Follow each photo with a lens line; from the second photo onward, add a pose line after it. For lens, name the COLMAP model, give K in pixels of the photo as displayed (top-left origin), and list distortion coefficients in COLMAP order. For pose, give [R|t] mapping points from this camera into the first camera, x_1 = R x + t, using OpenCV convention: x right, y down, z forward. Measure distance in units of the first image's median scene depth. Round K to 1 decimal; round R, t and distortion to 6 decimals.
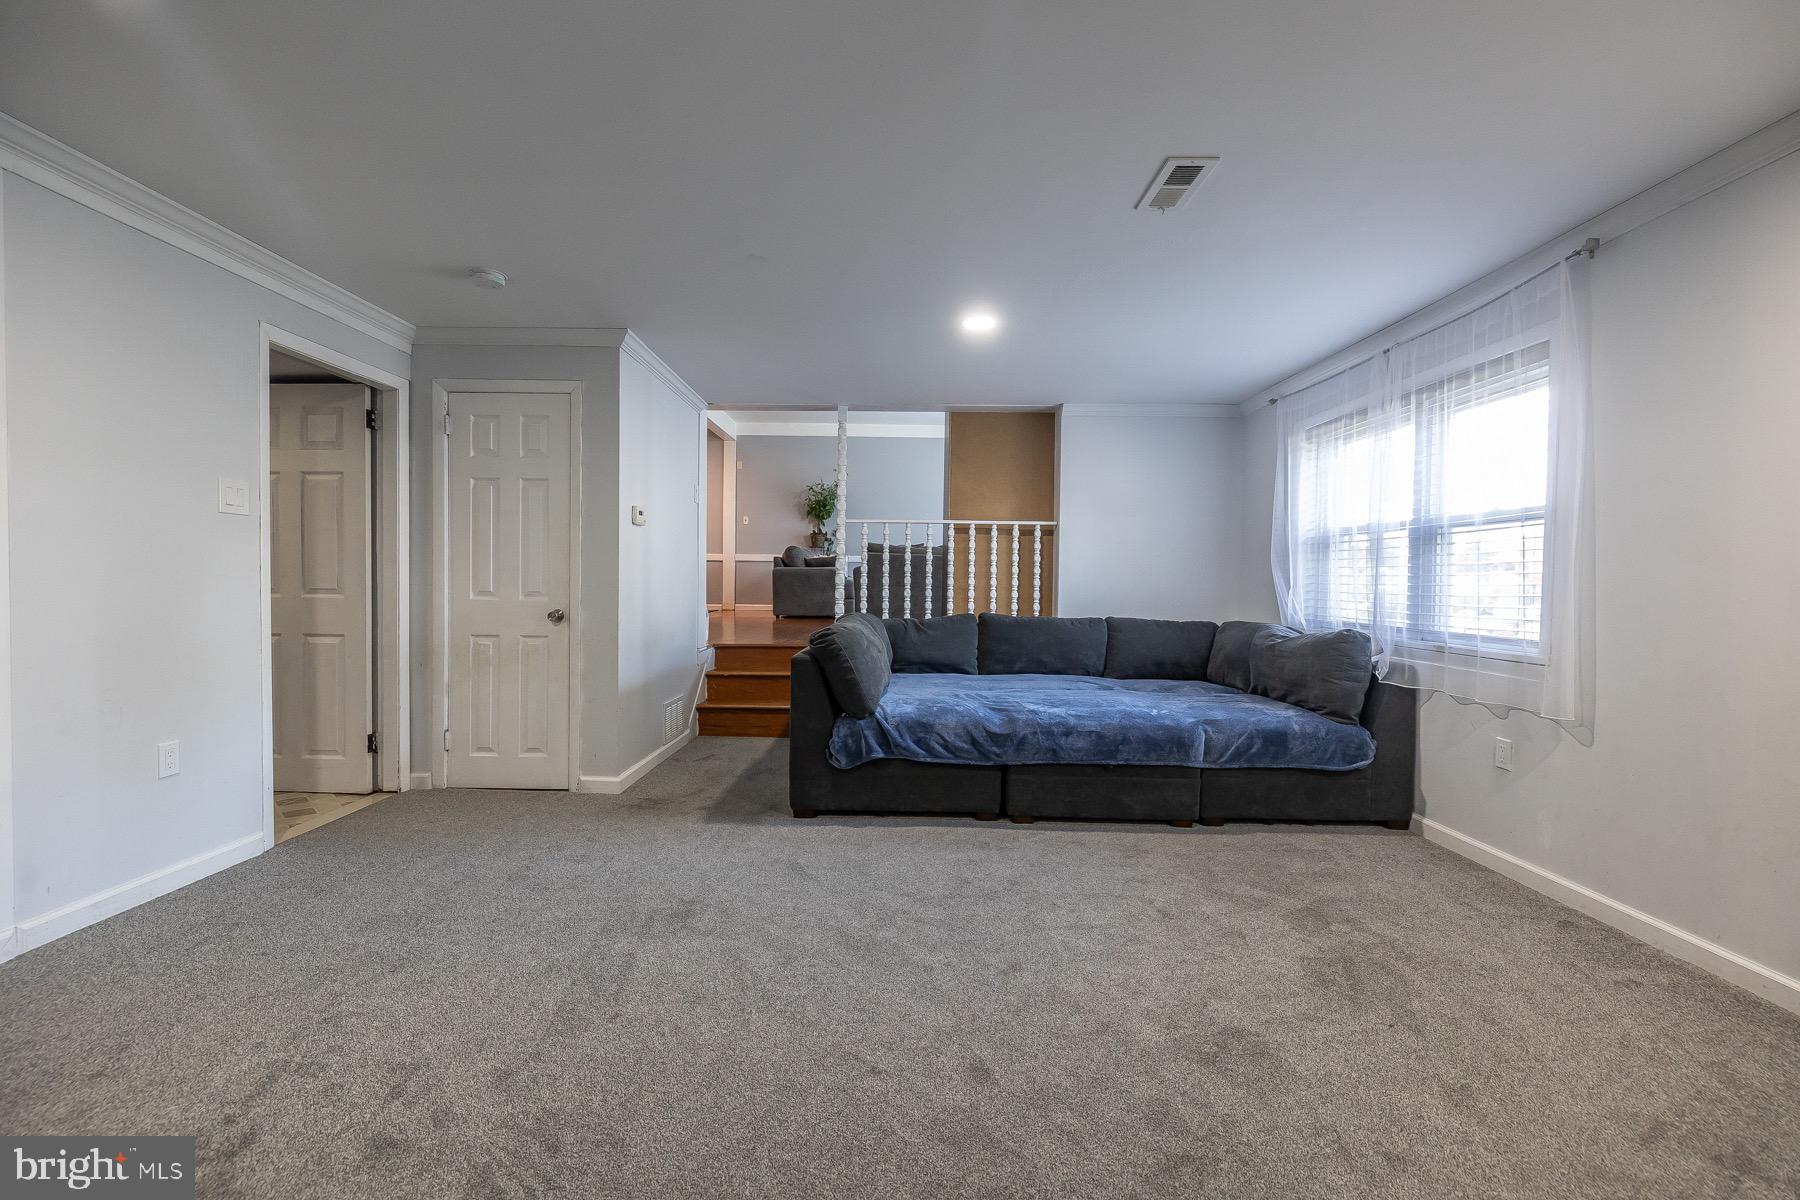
lens RADIAL K [[781.8, 0, 900.2], [0, 781.8, 592.4], [0, 0, 1]] dist [-0.000825, -0.000042]
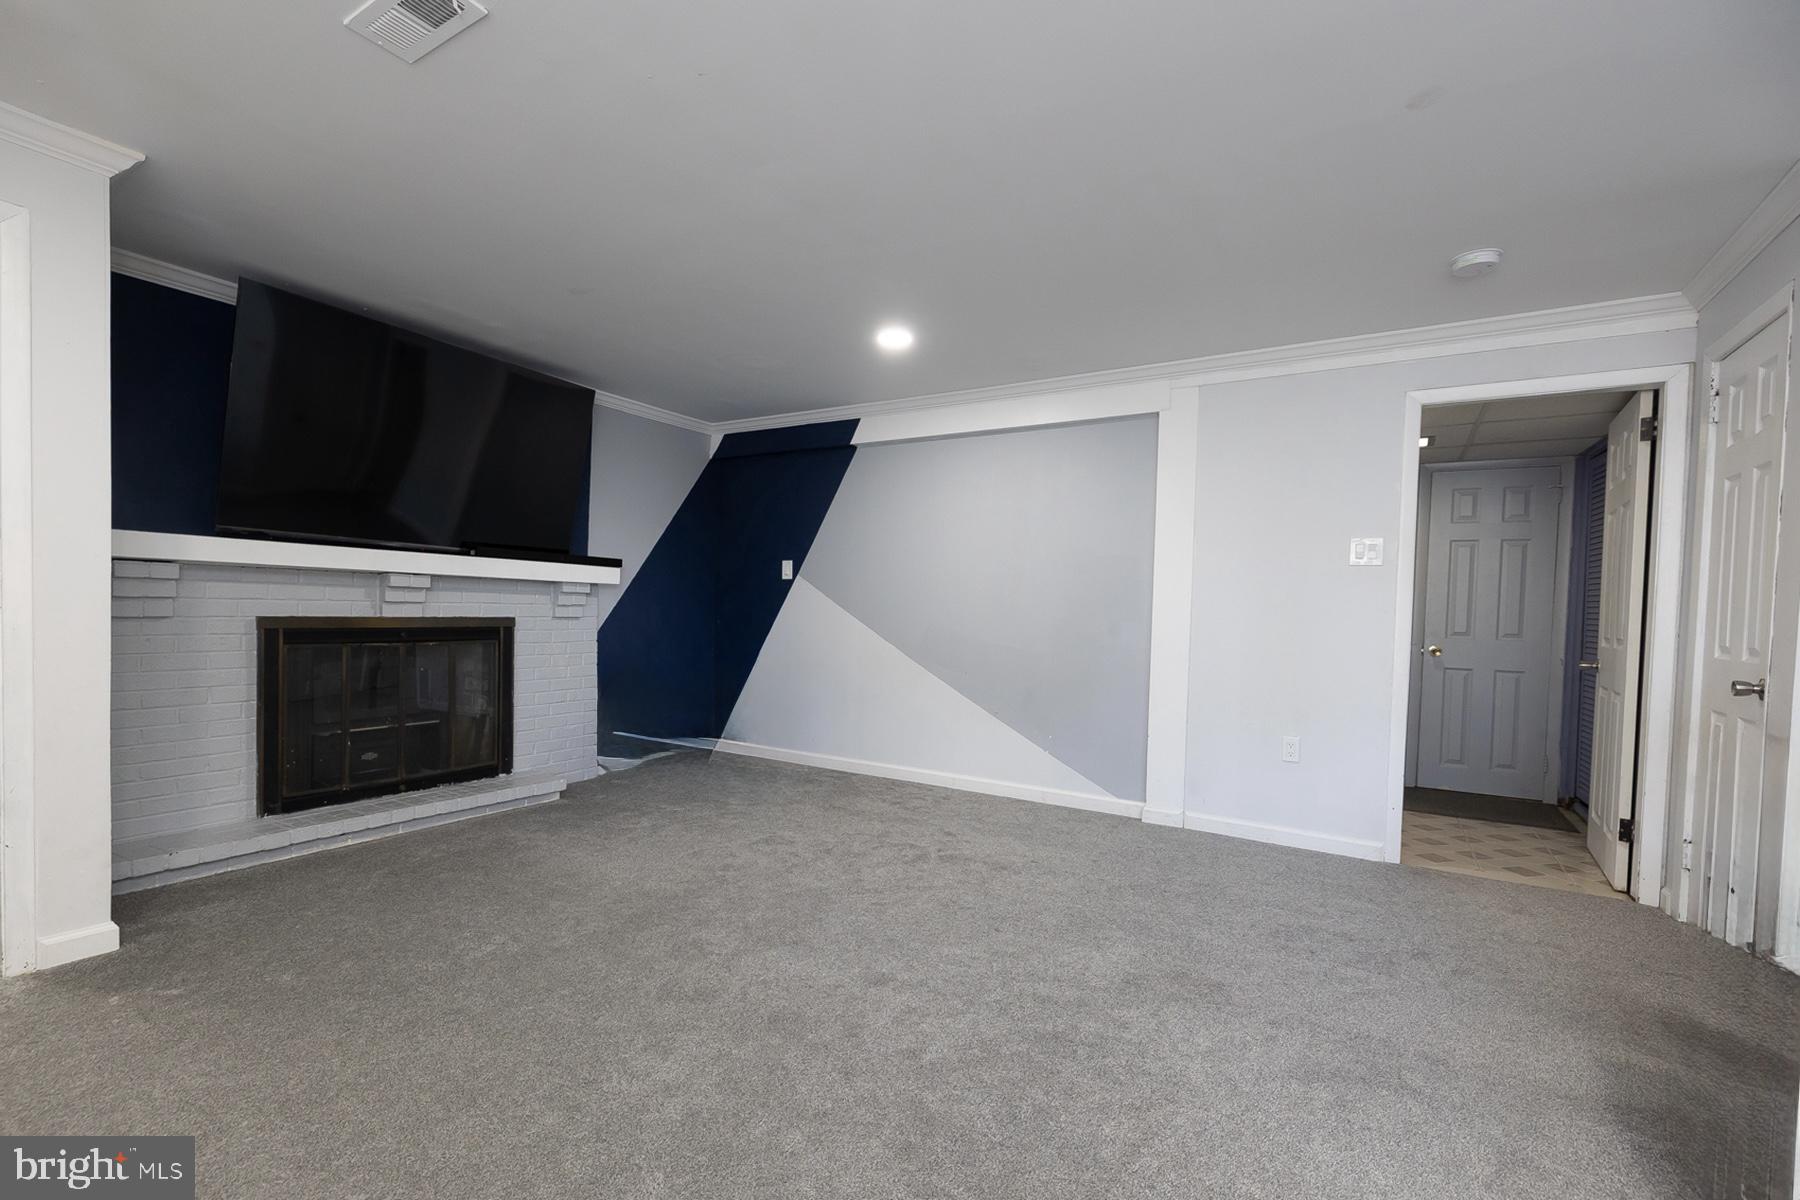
lens RADIAL K [[816.6, 0, 890.0], [0, 816.6, 594.8], [0, 0, 1]] dist [0.003059, -0.000390]
pose [[-0.555077, -0.027264, -0.831352, 0.458467], [-0.045854, 0.998946, -0.002144, -0.011814], [0.830534, 0.036931, -0.555742, 0.828426]]
